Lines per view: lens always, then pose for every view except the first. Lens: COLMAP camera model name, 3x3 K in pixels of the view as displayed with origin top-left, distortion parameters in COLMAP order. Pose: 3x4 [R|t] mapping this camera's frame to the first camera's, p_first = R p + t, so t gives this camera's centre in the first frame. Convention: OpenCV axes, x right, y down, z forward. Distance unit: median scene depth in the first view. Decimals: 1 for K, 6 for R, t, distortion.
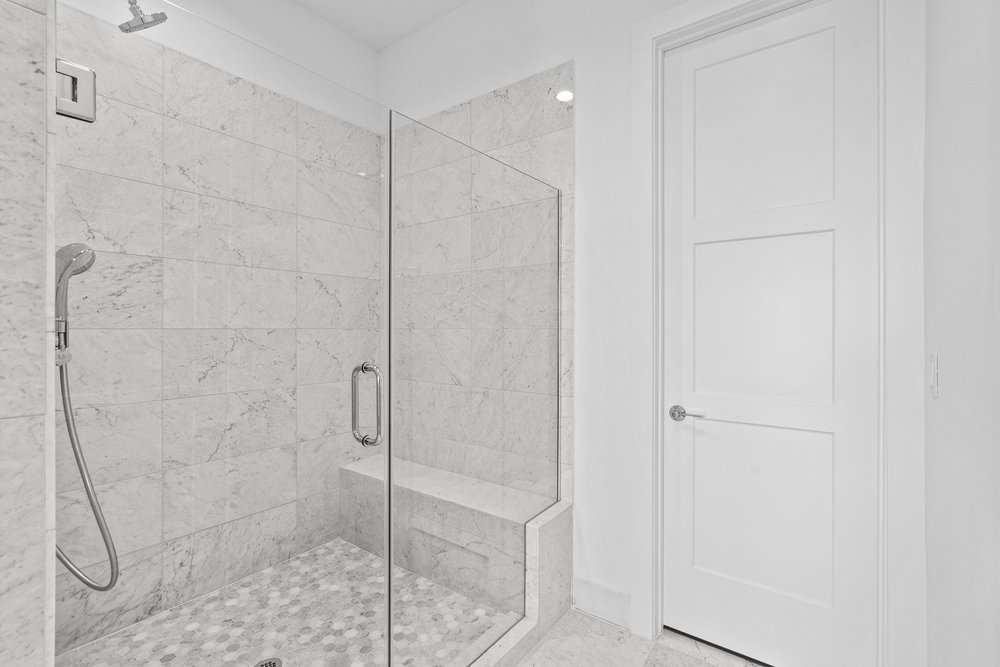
lens RADIAL K [[460.3, 0, 493.3], [0, 460.3, 333.8], [0, 0, 1]] dist [-0.000973, 0.000492]
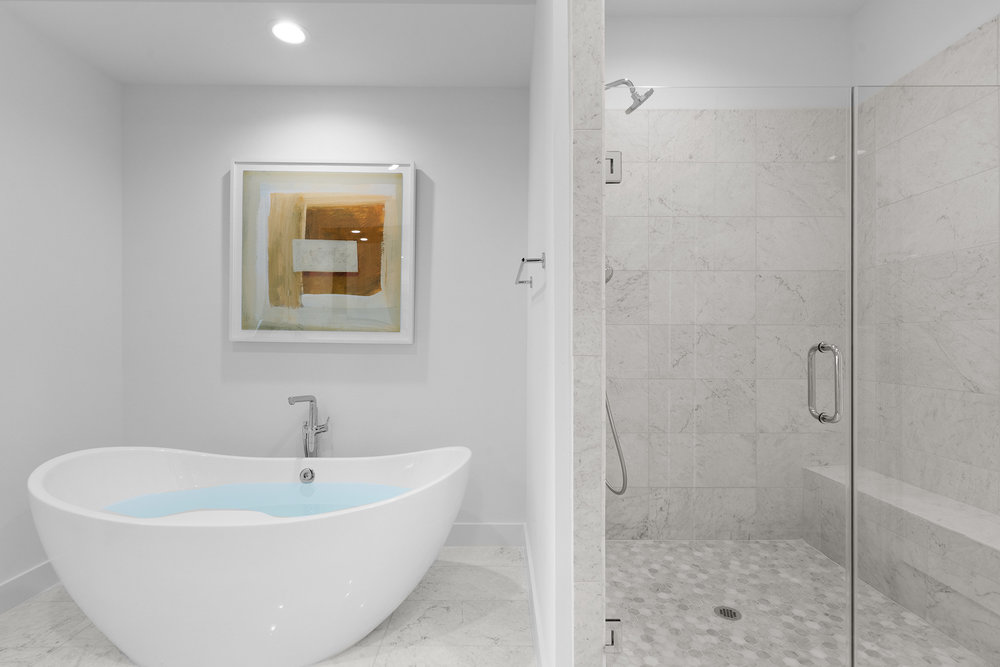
lens RADIAL K [[460.3, 0, 505.4], [0, 460.3, 338.1], [0, 0, 1]] dist [-0.000973, 0.000492]
pose [[0.615371, -0.007263, -0.788204, 0.057870], [-0.003950, 0.999917, -0.012297, 0.040708], [0.788228, 0.010681, 0.615291, -0.115649]]
